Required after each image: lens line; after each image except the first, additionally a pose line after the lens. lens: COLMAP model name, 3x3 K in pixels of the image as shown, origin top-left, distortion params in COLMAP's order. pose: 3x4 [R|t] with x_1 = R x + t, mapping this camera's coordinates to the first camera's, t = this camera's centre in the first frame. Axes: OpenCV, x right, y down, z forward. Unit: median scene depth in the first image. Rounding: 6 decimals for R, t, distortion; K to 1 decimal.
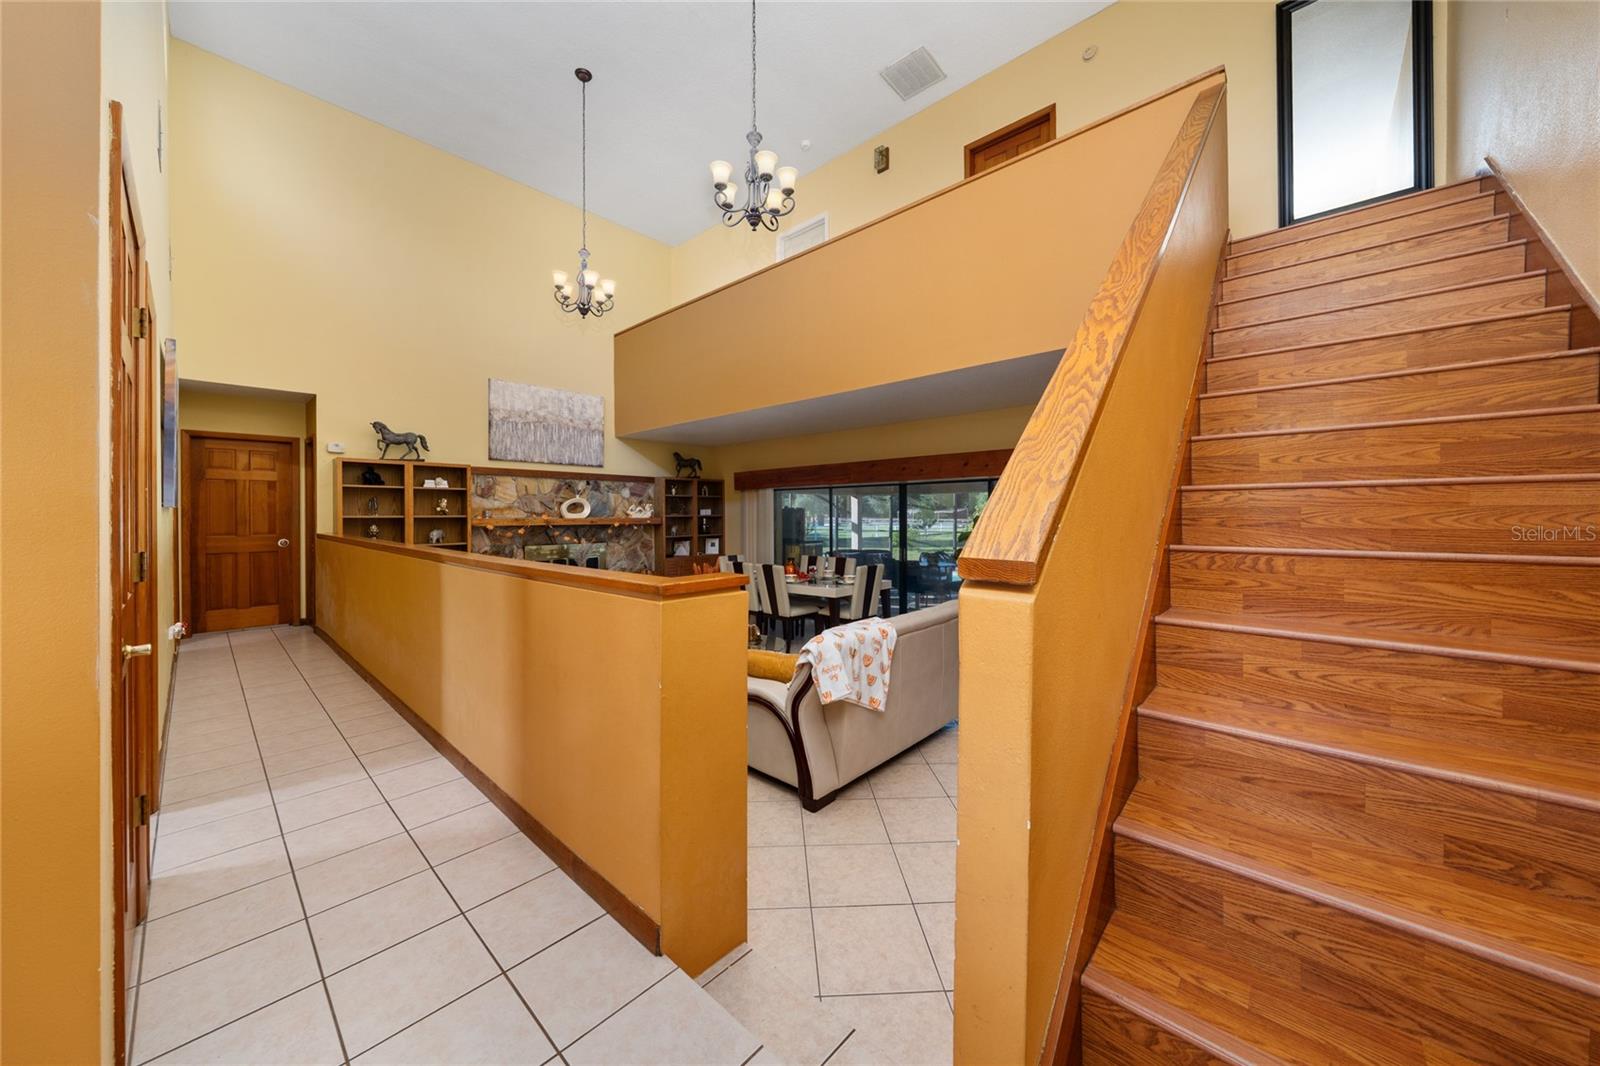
lens RADIAL K [[551.9, 0, 804.2], [0, 551.9, 518.1], [0, 0, 1]] dist [0.001583, 0.000057]
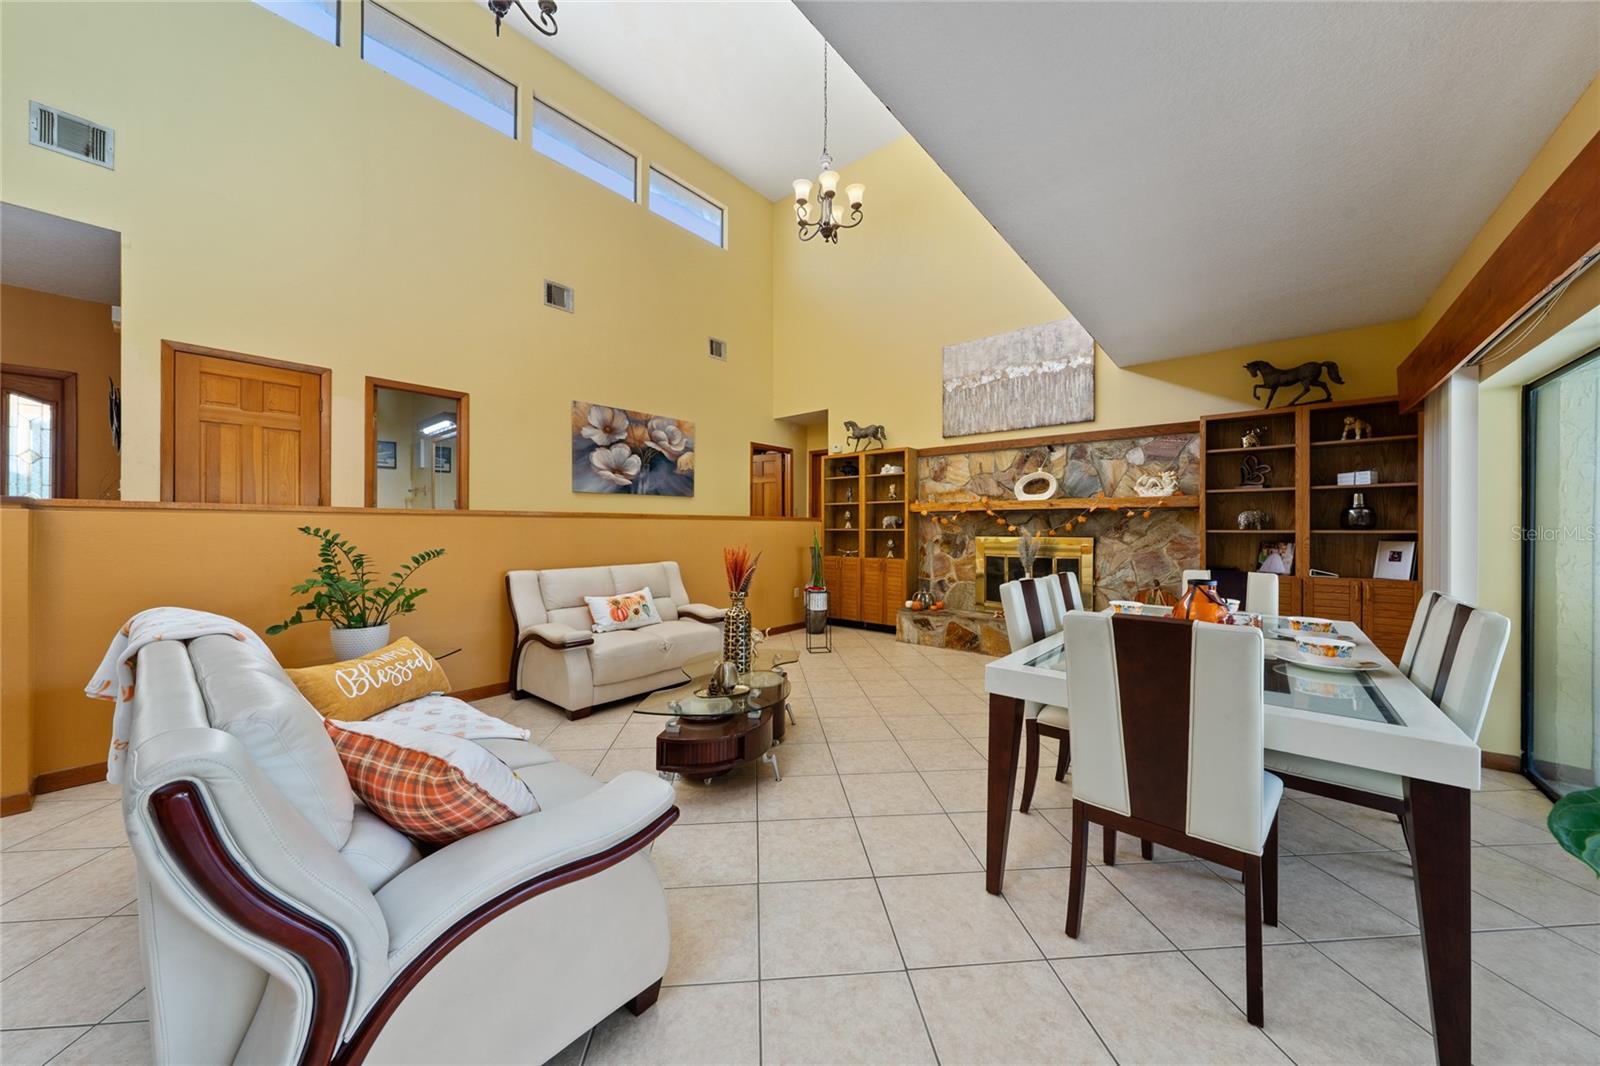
lens RADIAL K [[551.9, 0, 794.0], [0, 551.9, 530.7], [0, 0, 1]] dist [0.001583, 0.000057]
pose [[0.026669, 0.004555, -0.999634, 0.295555], [-0.009669, 0.999944, 0.004299, 0.039476], [0.999598, 0.009551, 0.026712, 0.681509]]
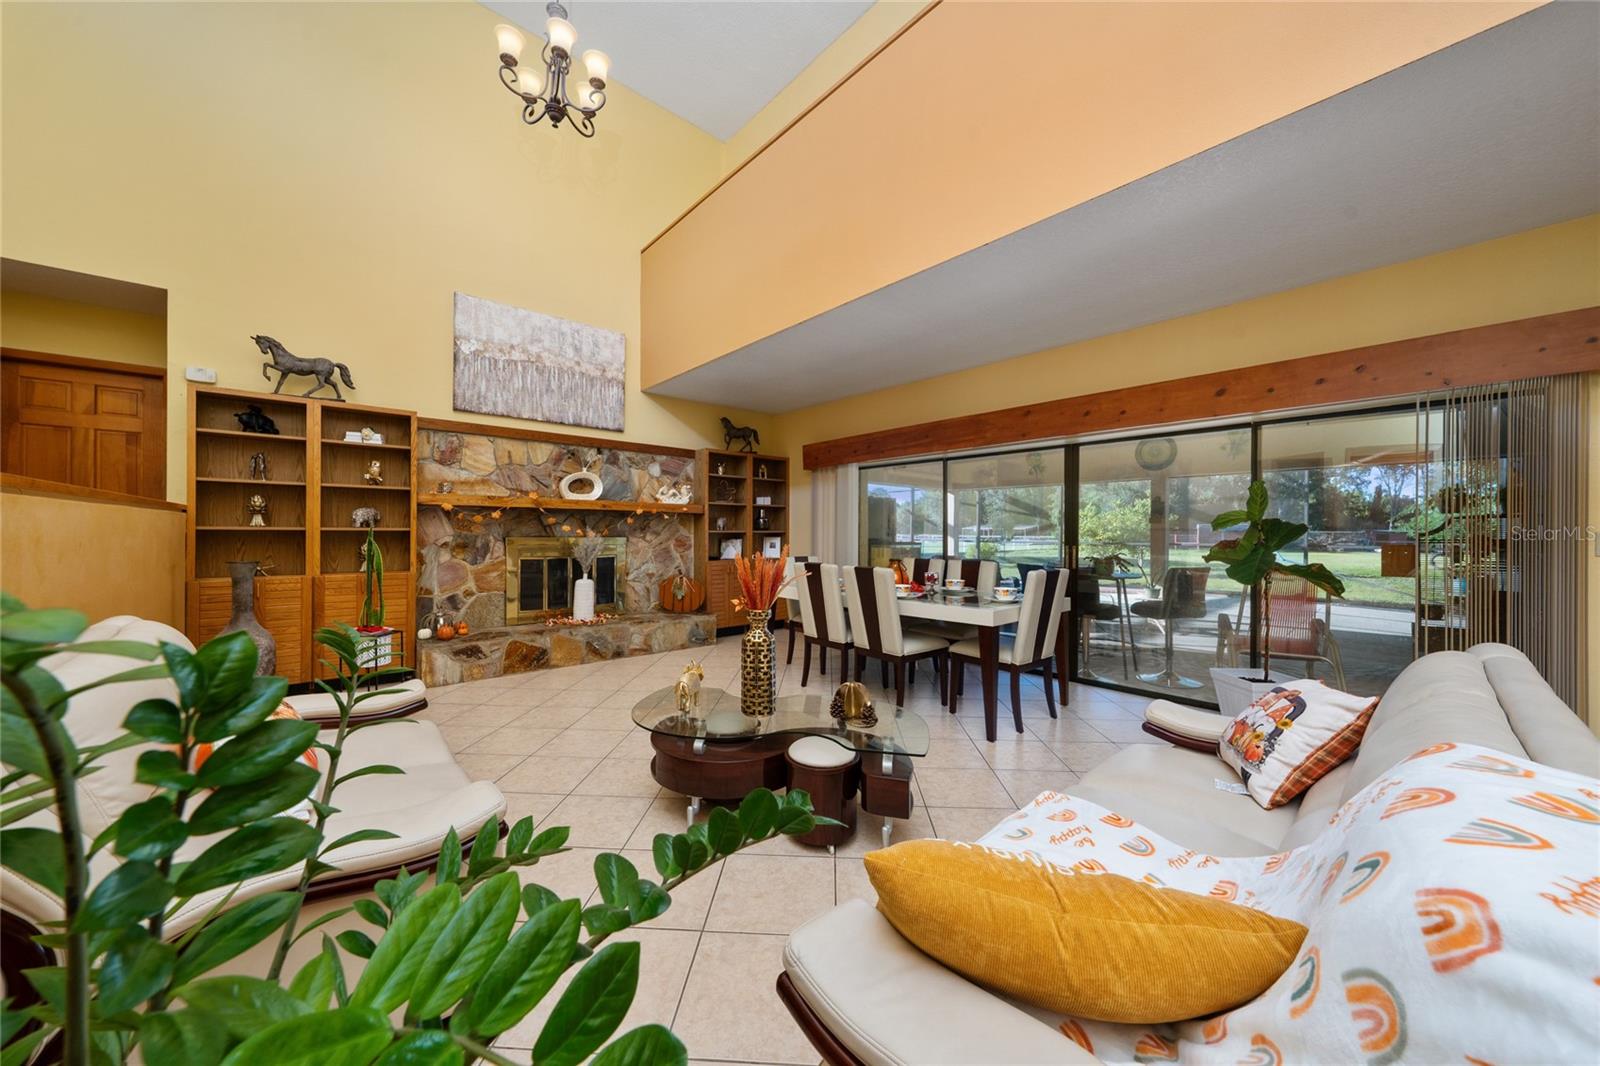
lens RADIAL K [[551.9, 0, 805.8], [0, 551.9, 531.1], [0, 0, 1]] dist [0.001583, 0.000057]
pose [[0.994835, 0.008276, -0.101171, -0.058286], [-0.009072, 0.999931, -0.007409, 0.042624], [0.101103, 0.008289, 0.994841, 0.334275]]
